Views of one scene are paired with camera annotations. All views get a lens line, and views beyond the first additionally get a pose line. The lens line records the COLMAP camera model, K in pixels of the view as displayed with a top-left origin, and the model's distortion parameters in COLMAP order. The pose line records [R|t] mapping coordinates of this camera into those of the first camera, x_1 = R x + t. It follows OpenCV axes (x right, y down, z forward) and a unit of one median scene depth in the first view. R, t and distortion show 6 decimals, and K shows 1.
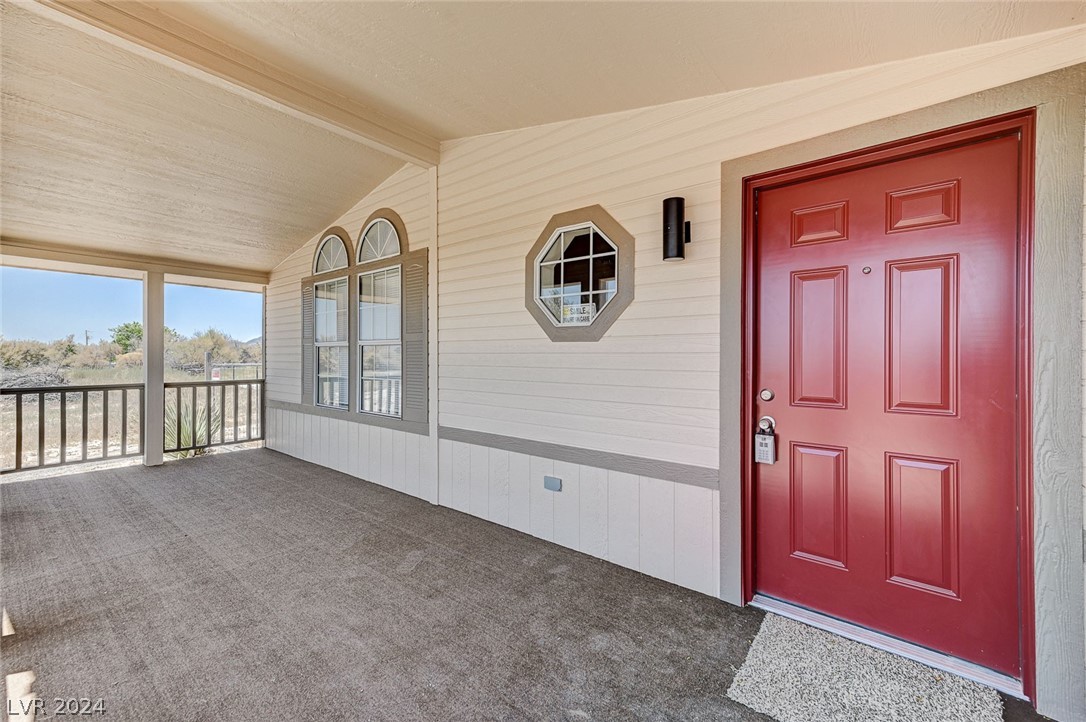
lens RADIAL K [[438.7, 0, 544.8], [0, 438.7, 358.1], [0, 0, 1]] dist [0.012092, 0.000034]
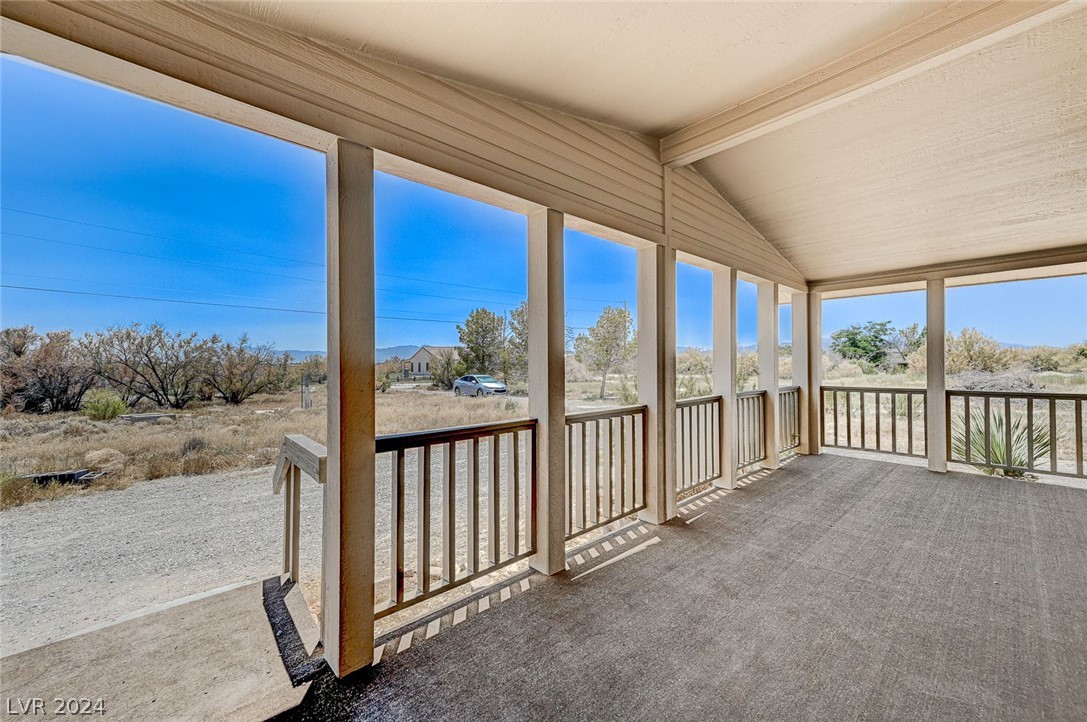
lens RADIAL K [[422.4, 0, 546.2], [0, 422.4, 357.9], [0, 0, 1]] dist [0.004549, 0.000618]
pose [[-0.145210, -0.013349, -0.989311, 0.291175], [-0.000265, 0.999909, -0.013453, -0.003117], [0.989401, -0.001692, -0.145201, 0.385797]]
